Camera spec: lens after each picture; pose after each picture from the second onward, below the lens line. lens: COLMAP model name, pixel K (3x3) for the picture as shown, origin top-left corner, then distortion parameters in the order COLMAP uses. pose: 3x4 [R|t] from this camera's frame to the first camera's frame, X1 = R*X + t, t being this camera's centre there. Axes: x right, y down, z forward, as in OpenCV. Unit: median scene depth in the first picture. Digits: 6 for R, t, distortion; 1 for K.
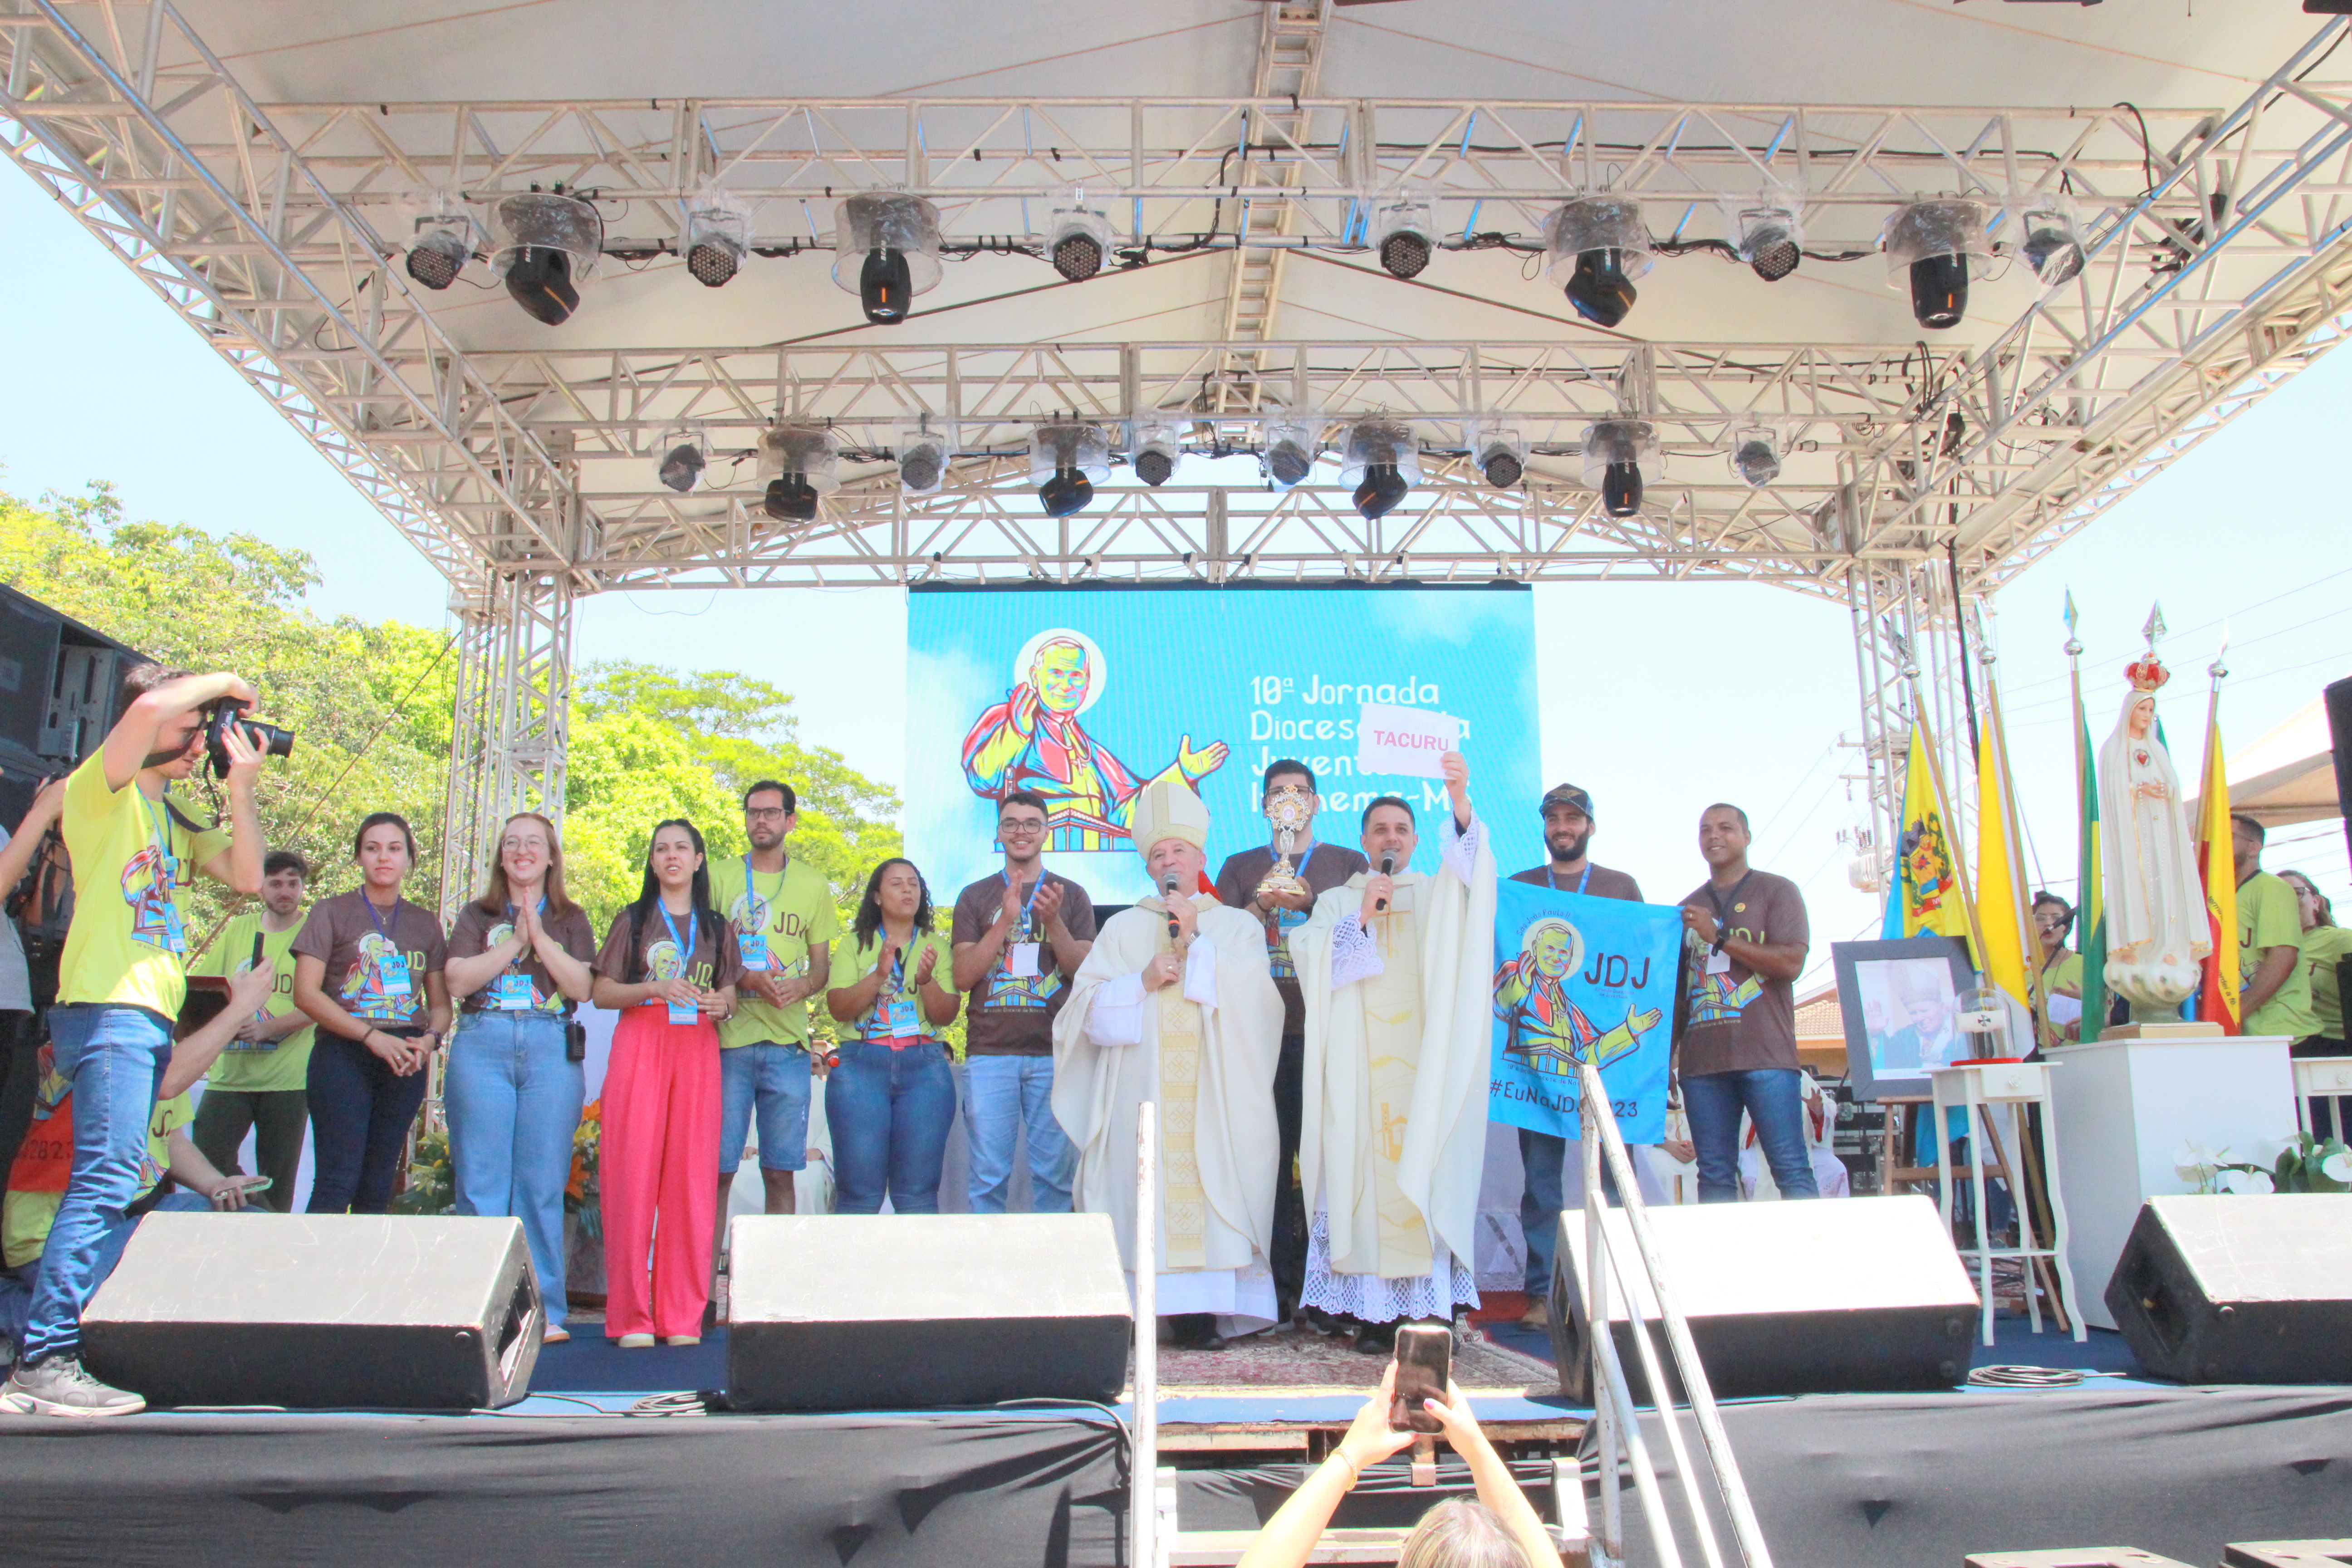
lens RADIAL K [[1837.5, 0, 1176.0], [0, 1837.5, 784.0], [0, 0, 1]] dist [-0.126089, 0.120728]
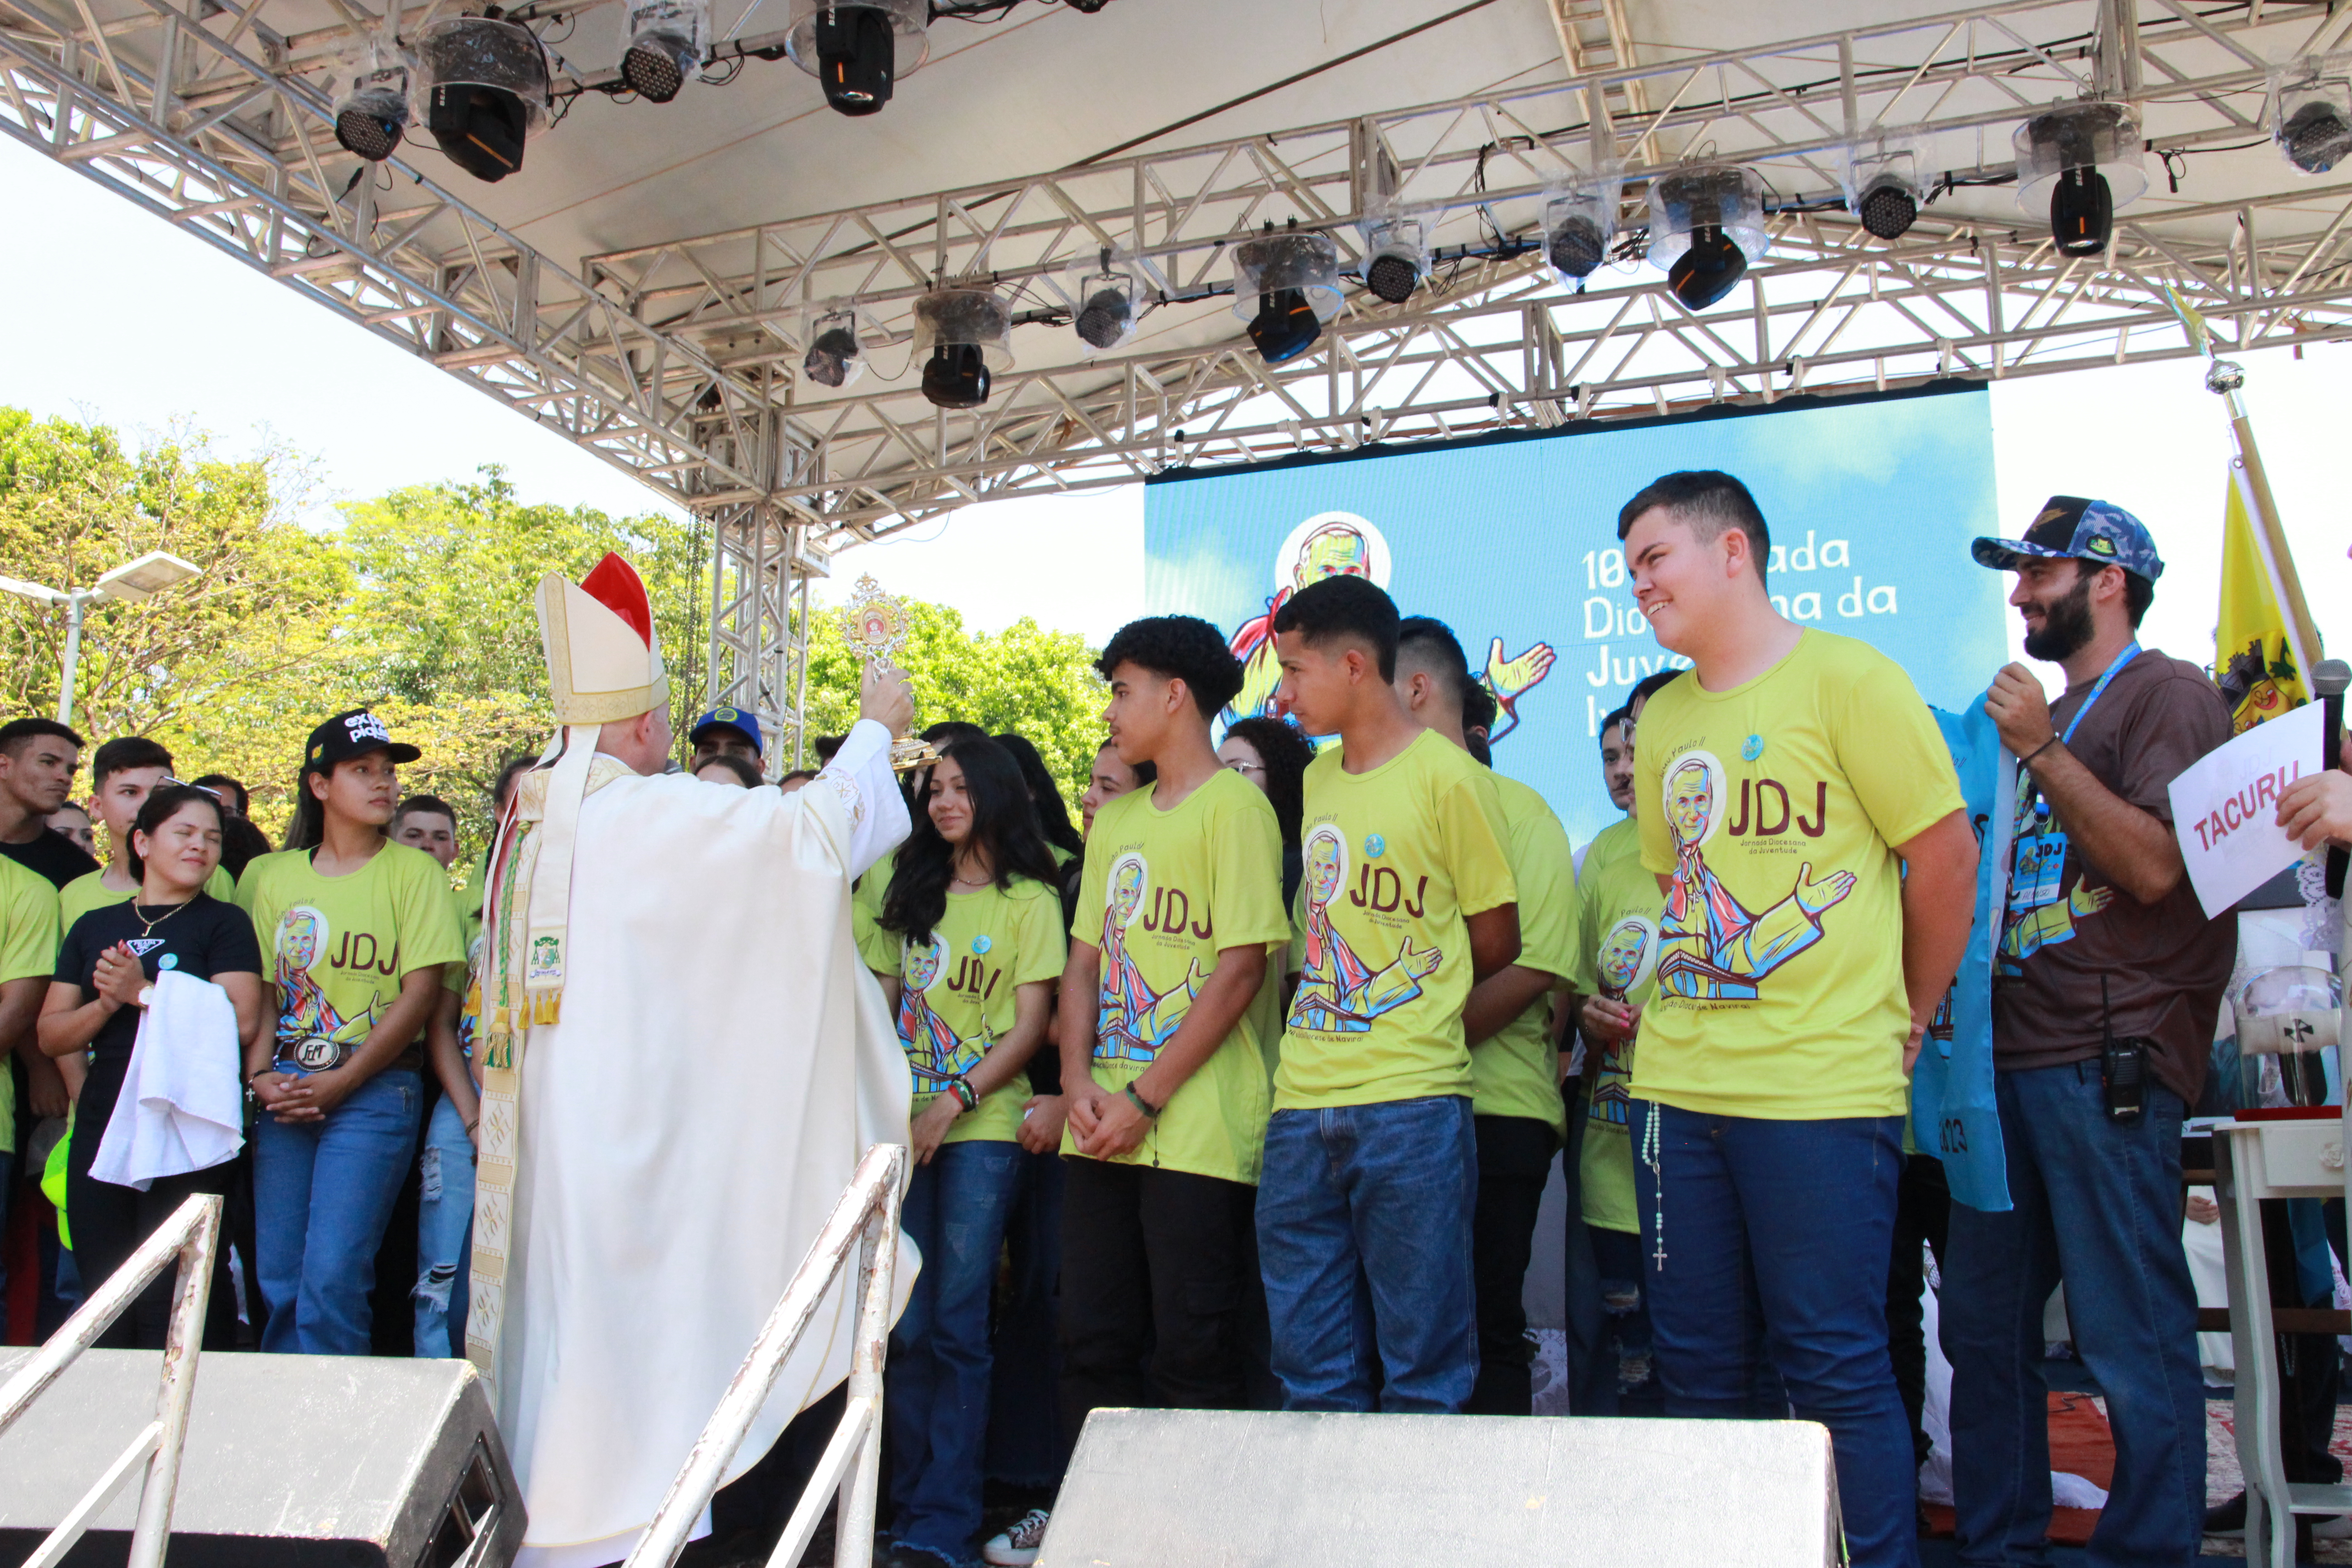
lens RADIAL K [[2069.1, 0, 1176.0], [0, 2069.1, 784.0], [0, 0, 1]] dist [-0.100402, 0.148530]
pose [[0.933571, -0.054525, -0.354220, 0.180096], [0.060395, 0.998159, 0.005529, 0.020340], [0.353266, -0.026555, 0.935146, 0.176762]]
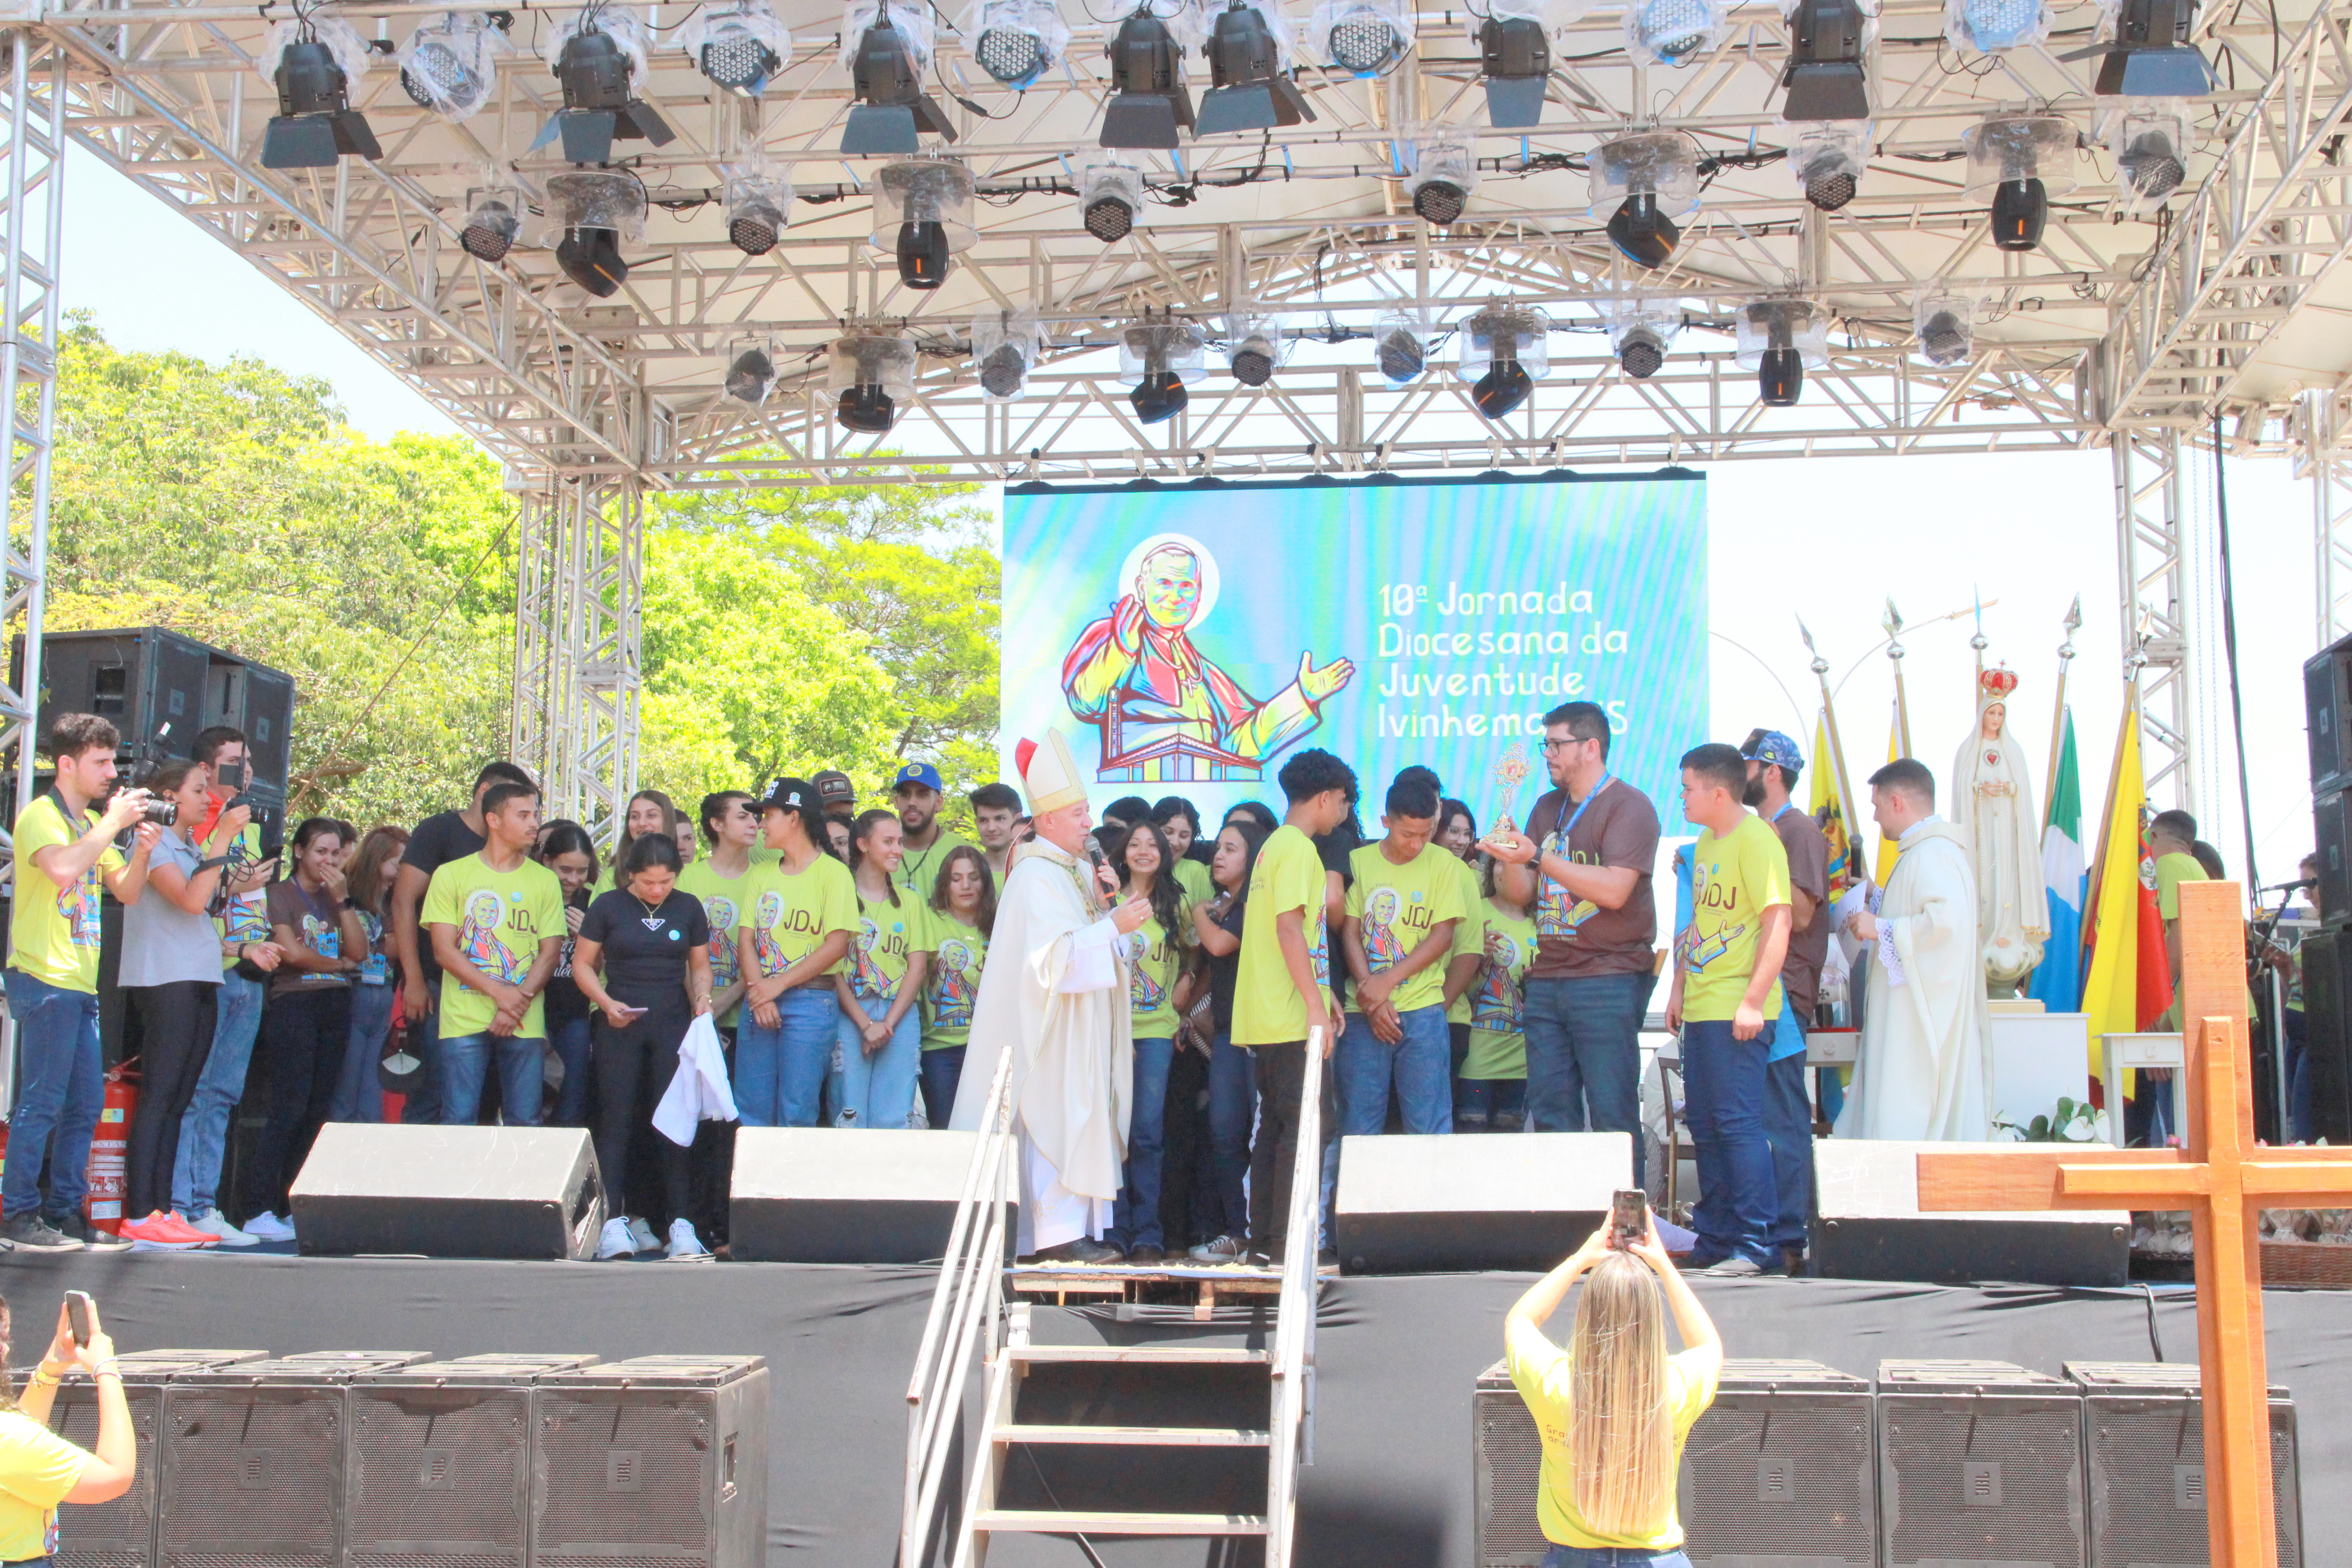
lens RADIAL K [[2915.8, 0, 1162.8], [0, 2915.8, 764.5], [0, 0, 1]] dist [0.019579, 0.055359]
pose [[0.987295, -0.002766, -0.158873, 0.166025], [0.014086, 0.997436, 0.070170, -0.074172], [0.158272, -0.071517, 0.984802, -0.432627]]
